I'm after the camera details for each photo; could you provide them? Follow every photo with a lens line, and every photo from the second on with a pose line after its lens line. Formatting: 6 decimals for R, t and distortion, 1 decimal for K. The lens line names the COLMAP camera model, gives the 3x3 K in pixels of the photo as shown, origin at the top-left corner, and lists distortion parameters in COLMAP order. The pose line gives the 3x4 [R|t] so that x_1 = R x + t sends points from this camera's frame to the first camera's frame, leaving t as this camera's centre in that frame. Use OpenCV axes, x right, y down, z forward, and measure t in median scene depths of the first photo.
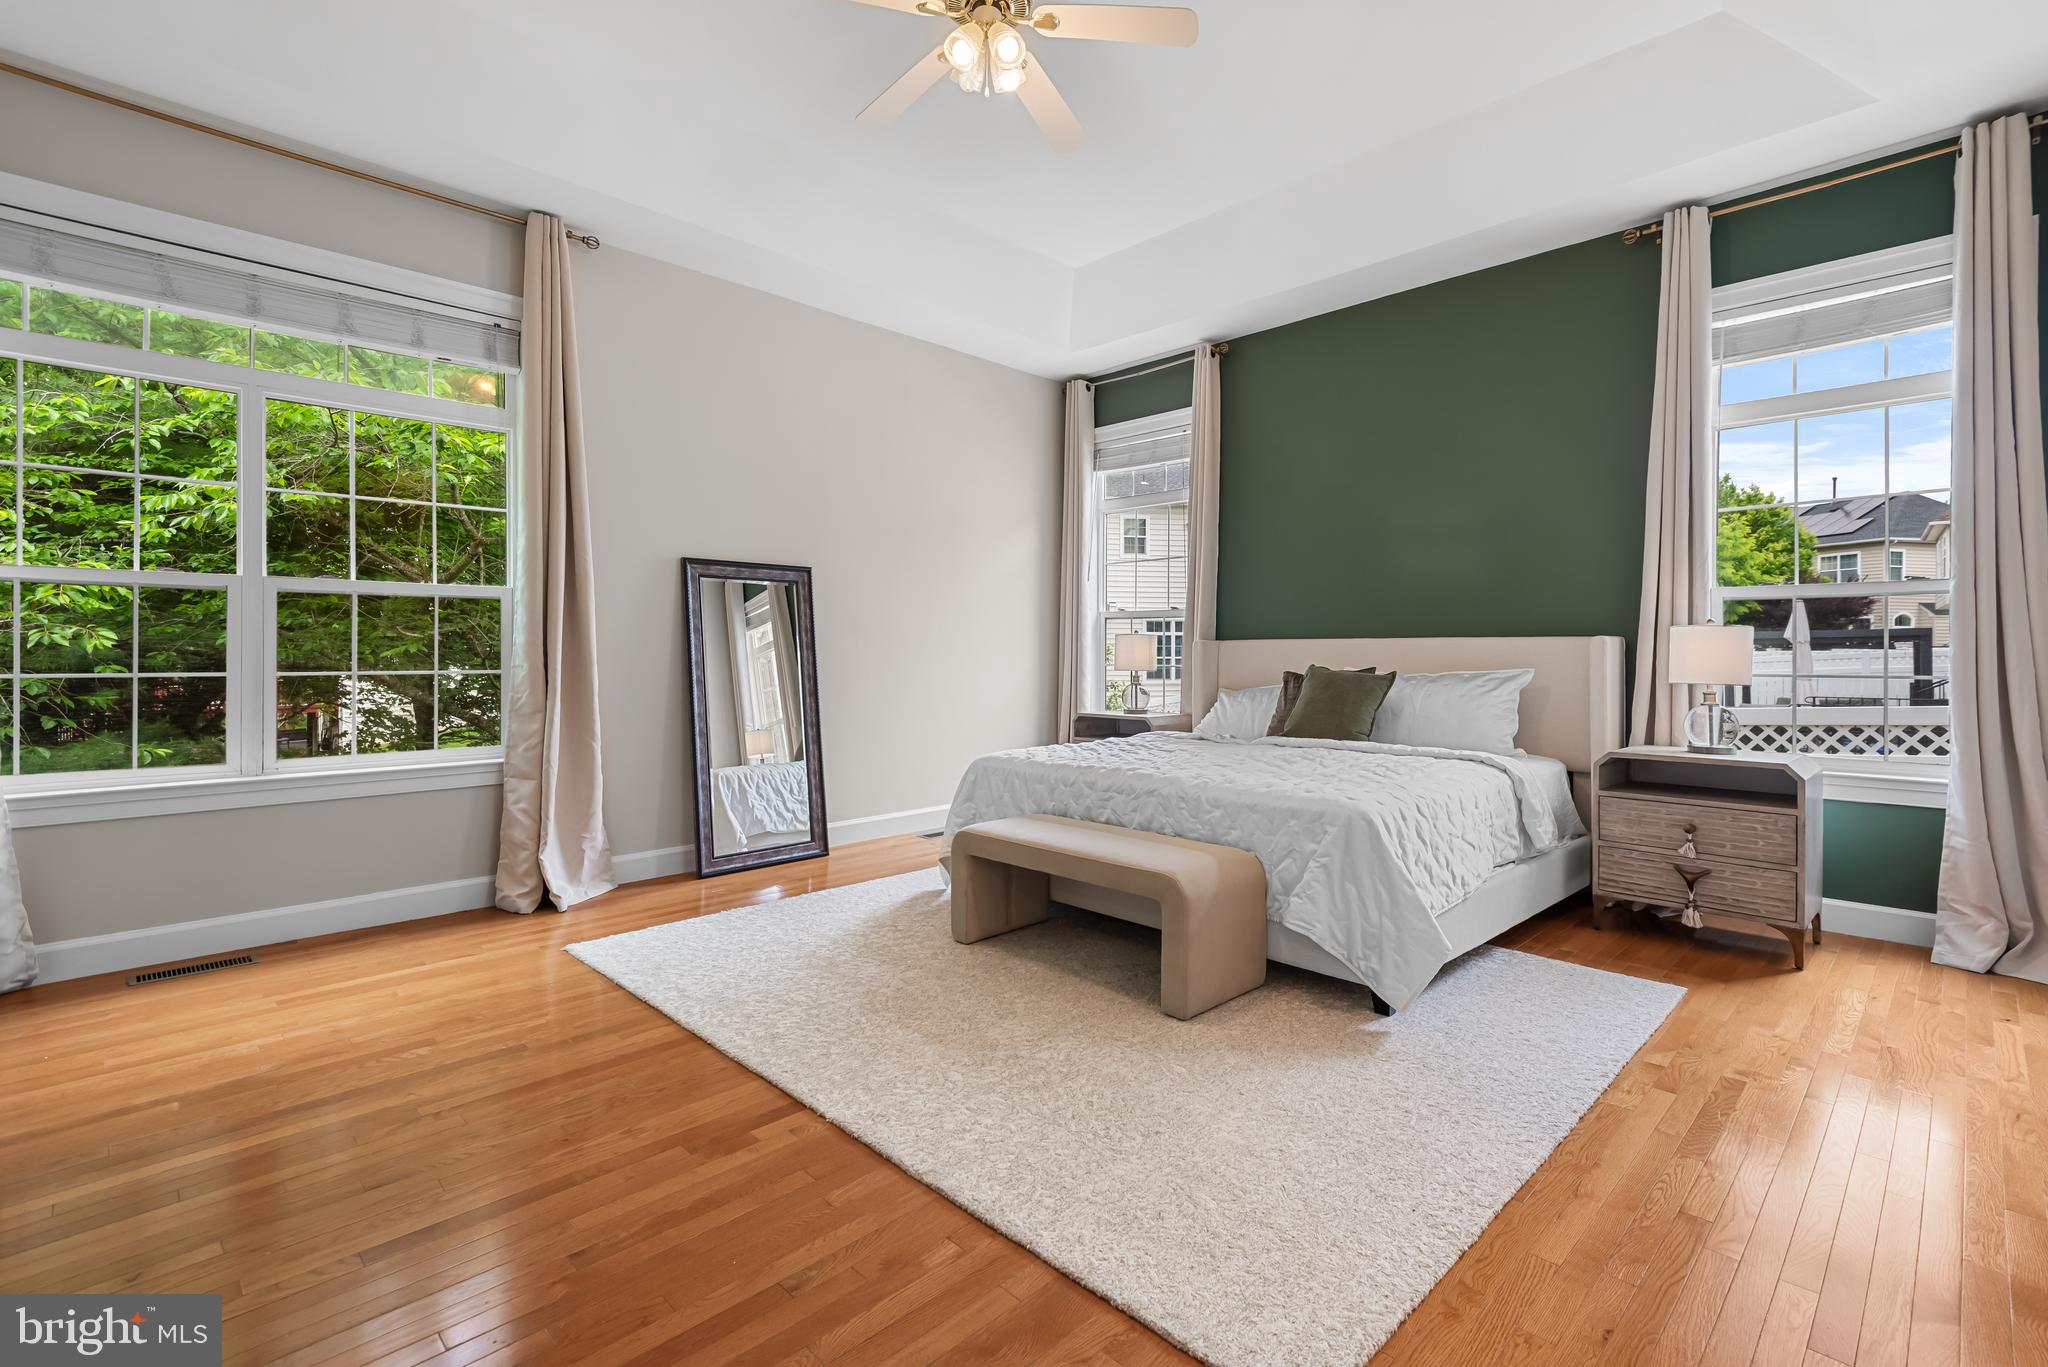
lens RADIAL K [[923.0, 0, 1025.4], [0, 923.0, 667.3], [0, 0, 1]] dist [0.023782, -0.011151]
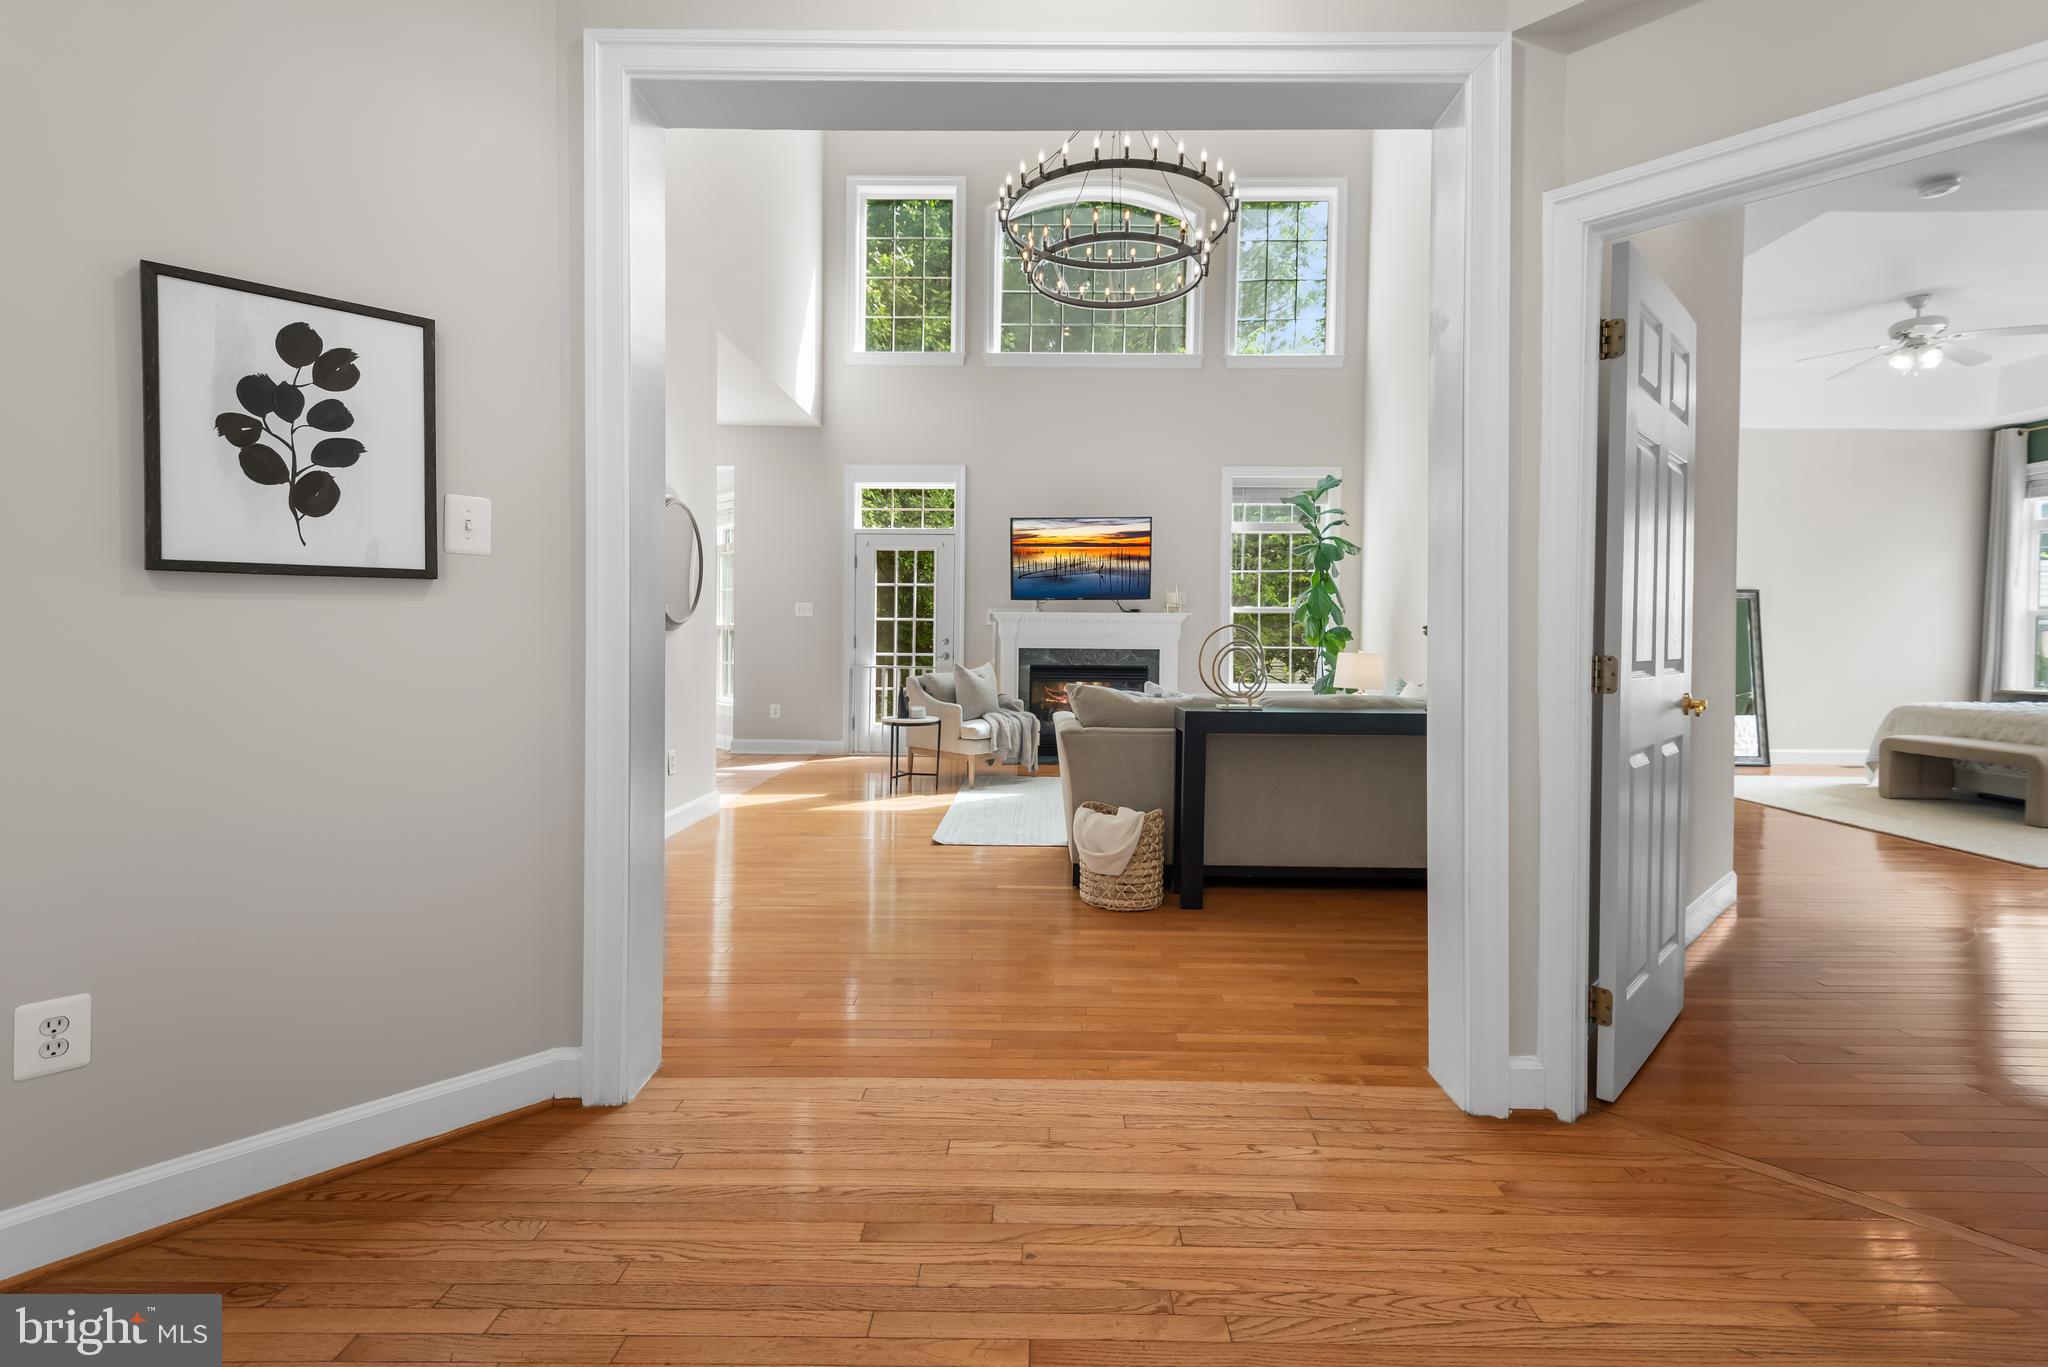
lens RADIAL K [[923.0, 0, 1044.8], [0, 923.0, 653.3], [0, 0, 1]] dist [0.023782, -0.011151]
pose [[0.707070, 0.014423, -0.706996, 0.032919], [-0.013864, 0.999883, 0.006533, 0.008604], [0.707007, 0.005183, 0.707187, -0.850203]]
